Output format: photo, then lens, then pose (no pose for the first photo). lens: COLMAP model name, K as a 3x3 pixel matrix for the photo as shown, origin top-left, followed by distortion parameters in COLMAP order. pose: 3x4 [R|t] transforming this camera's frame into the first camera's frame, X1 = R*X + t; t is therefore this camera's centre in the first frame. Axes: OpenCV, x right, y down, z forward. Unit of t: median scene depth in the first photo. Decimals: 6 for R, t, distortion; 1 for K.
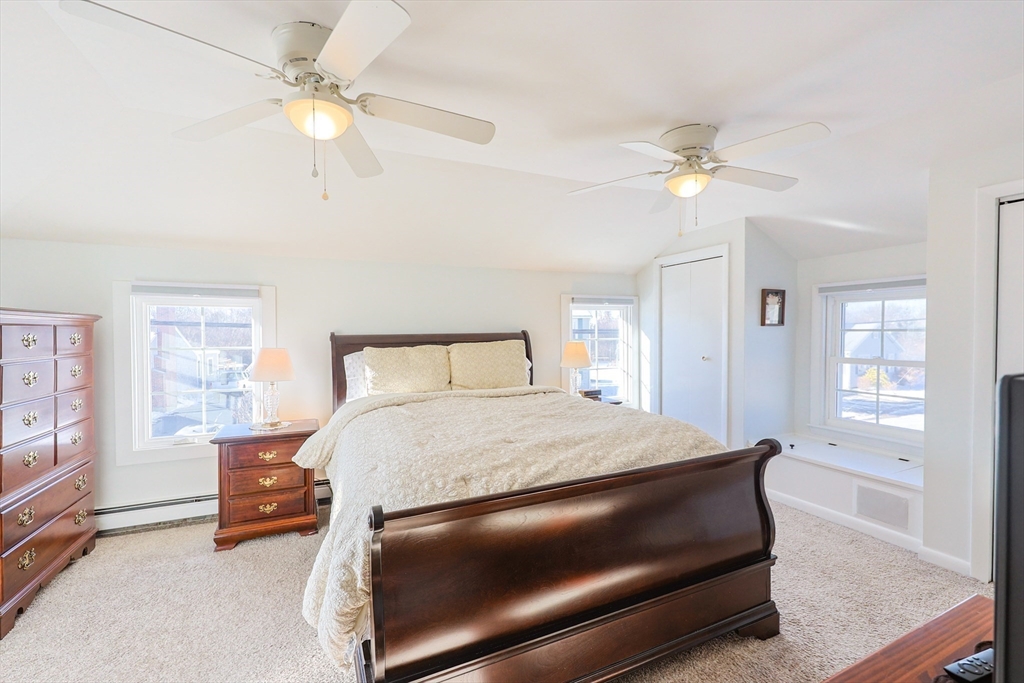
lens RADIAL K [[418.6, 0, 503.5], [0, 418.6, 336.2], [0, 0, 1]] dist [-0.000302, 0.000044]
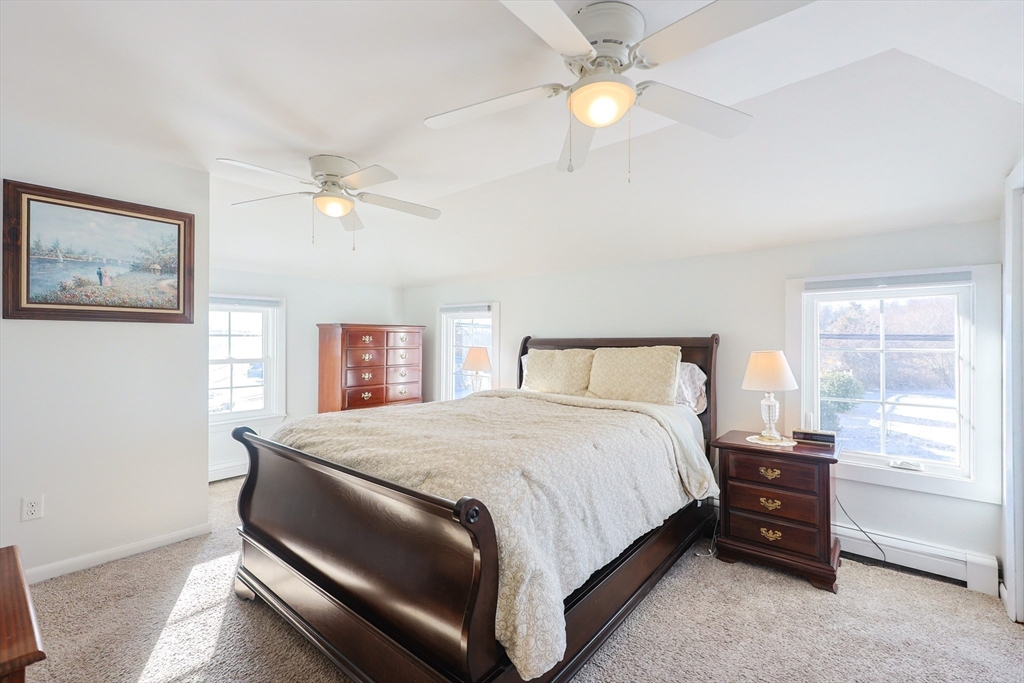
lens RADIAL K [[446.2, 0, 510.3], [0, 446.2, 337.0], [0, 0, 1]] dist [-0.004525, 0.000683]
pose [[0.461095, -0.000735, -0.887350, 0.693020], [-0.021193, 0.999705, -0.011841, 0.009560], [0.887097, 0.024266, 0.460944, 0.371619]]
